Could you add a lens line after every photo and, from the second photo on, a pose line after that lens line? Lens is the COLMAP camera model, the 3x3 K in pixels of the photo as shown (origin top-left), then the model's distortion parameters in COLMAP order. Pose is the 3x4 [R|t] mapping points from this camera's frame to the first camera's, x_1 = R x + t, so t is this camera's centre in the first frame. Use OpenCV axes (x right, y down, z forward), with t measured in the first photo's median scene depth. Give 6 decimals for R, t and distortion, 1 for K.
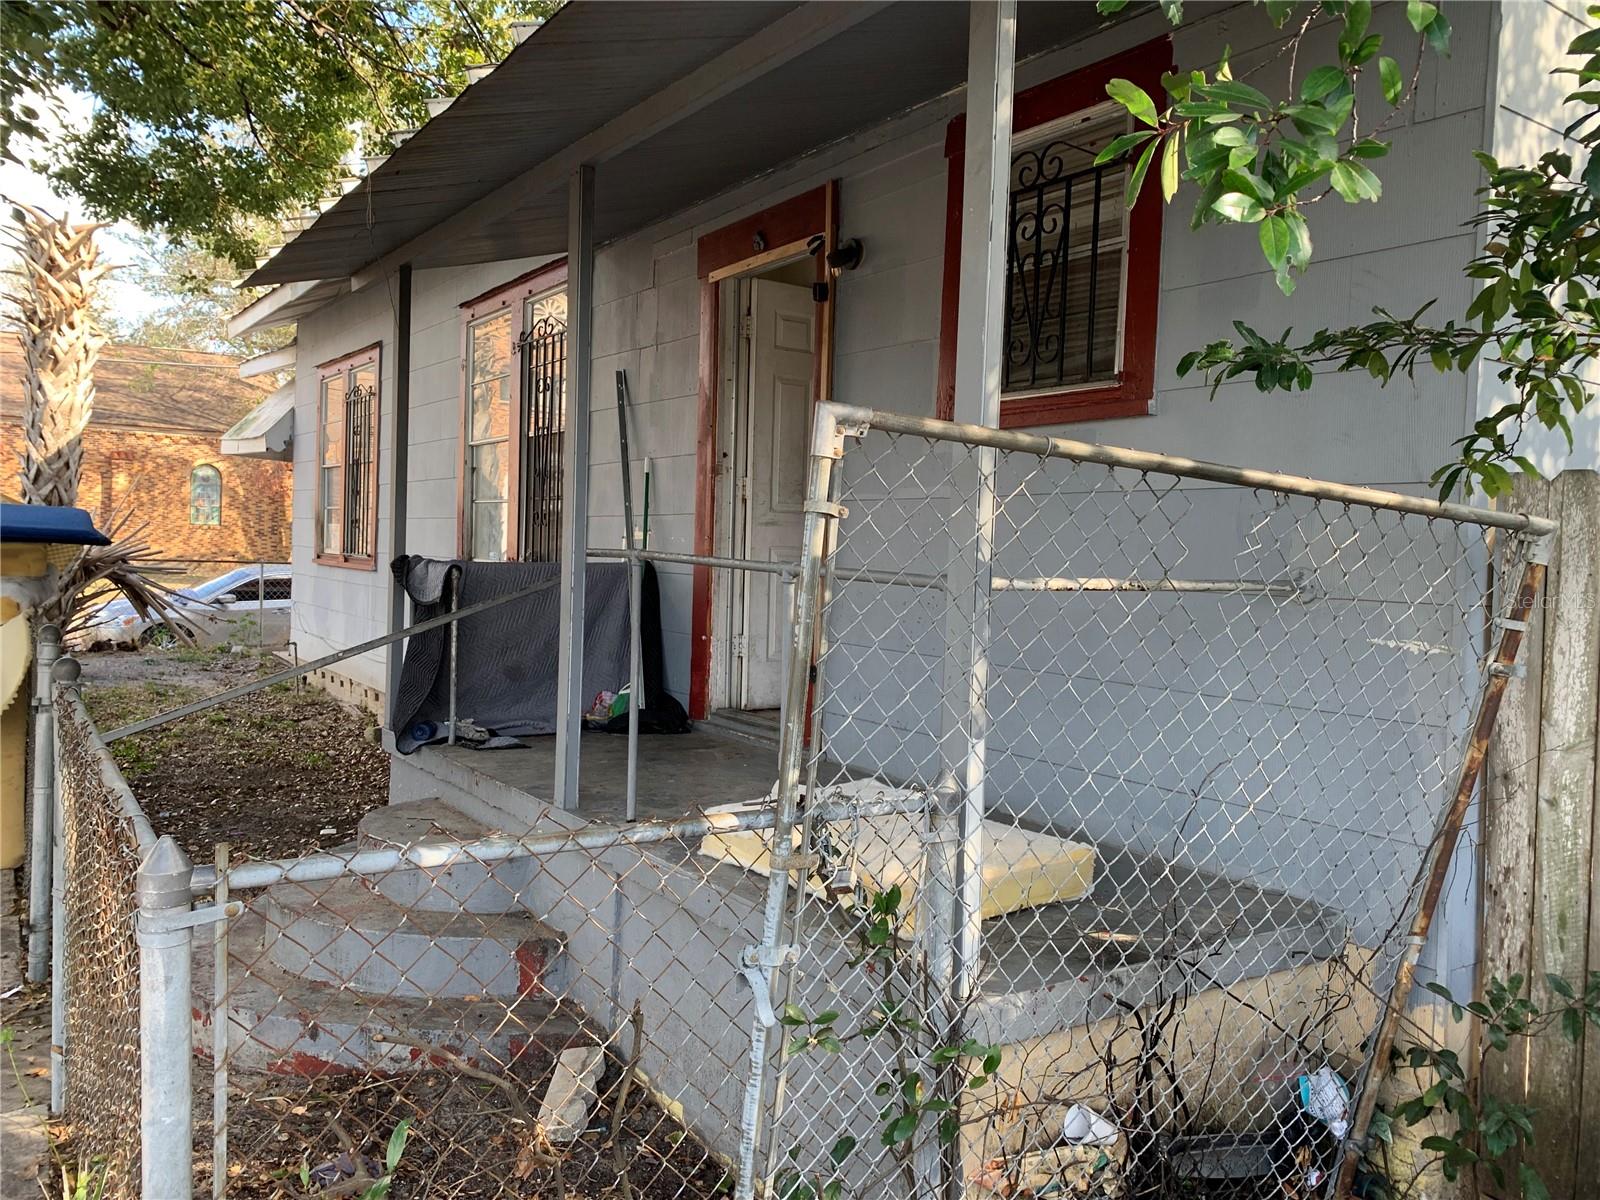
lens RADIAL K [[1236.2, 0, 797.9], [0, 1236.2, 599.0], [0, 0, 1]] dist [0.042475, -0.033460]
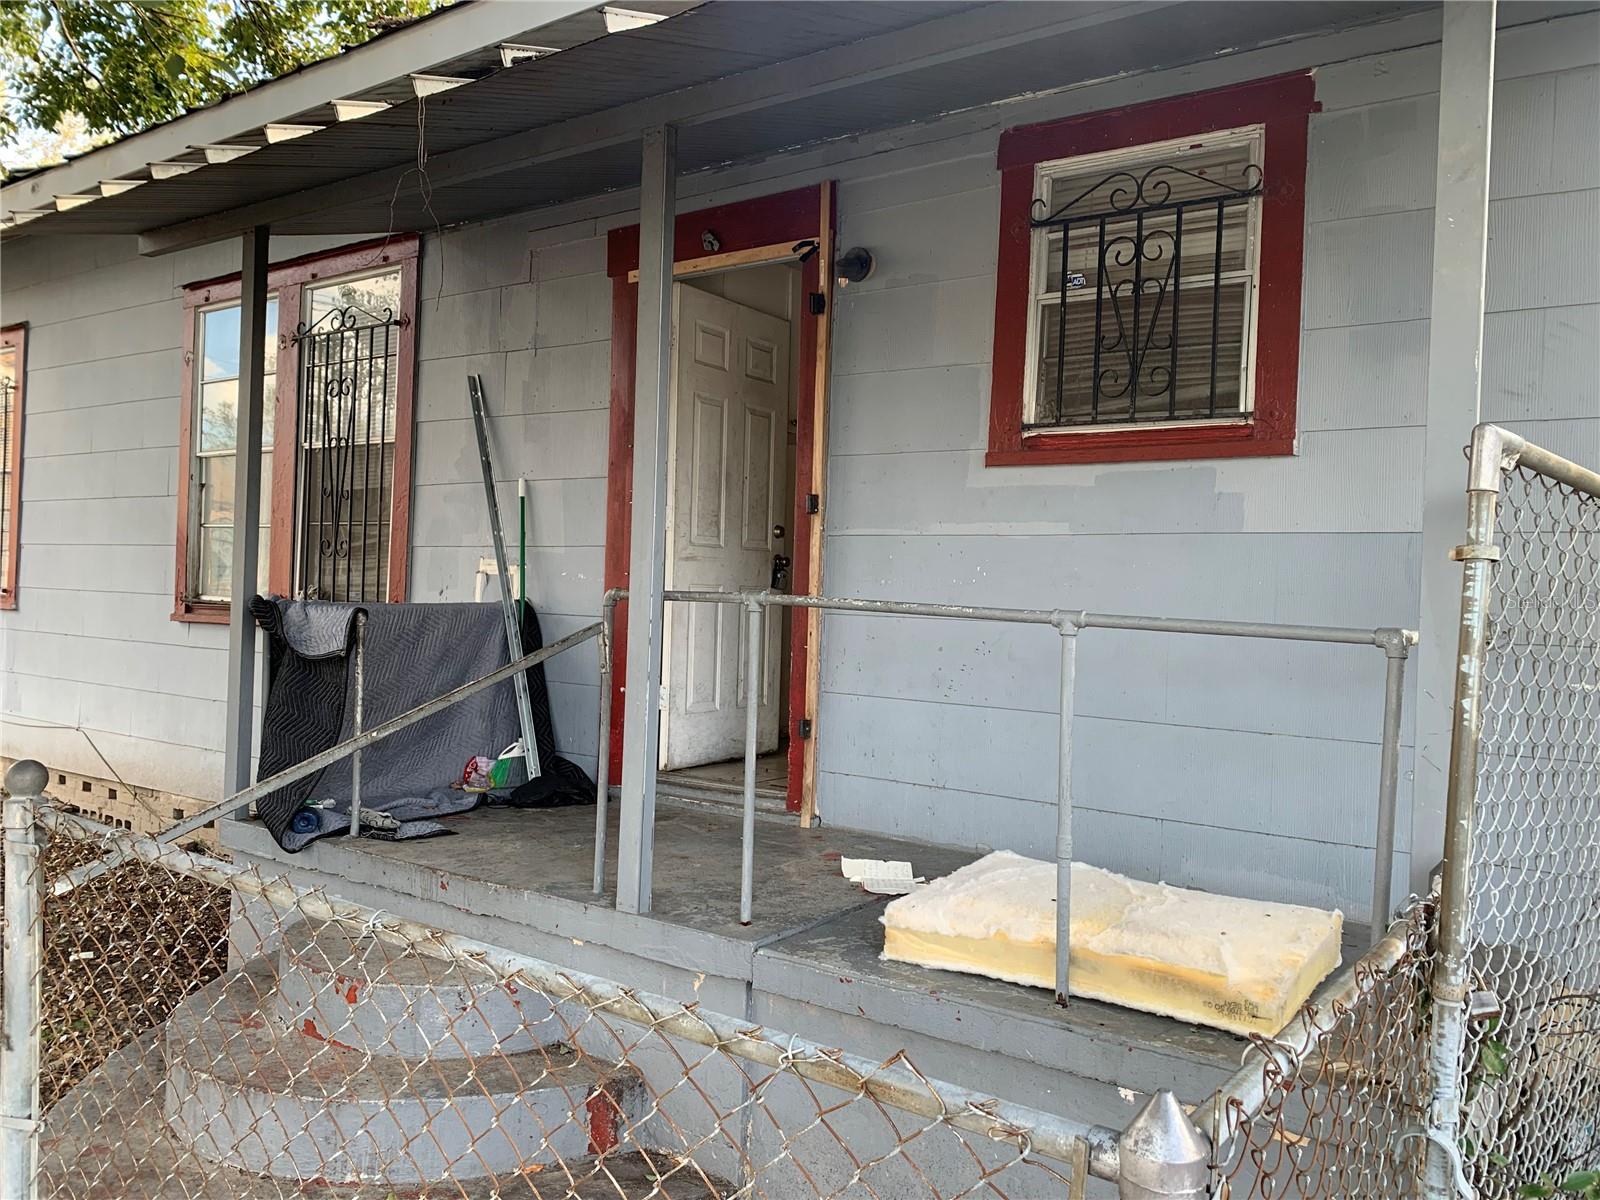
lens RADIAL K [[1236.2, 0, 802.6], [0, 1236.2, 599.9], [0, 0, 1]] dist [0.042475, -0.033460]
pose [[0.936170, -0.000325, 0.351548, -0.311004], [0.009366, 0.999668, -0.024016, -0.011268], [-0.351424, 0.025776, 0.935862, 0.170919]]
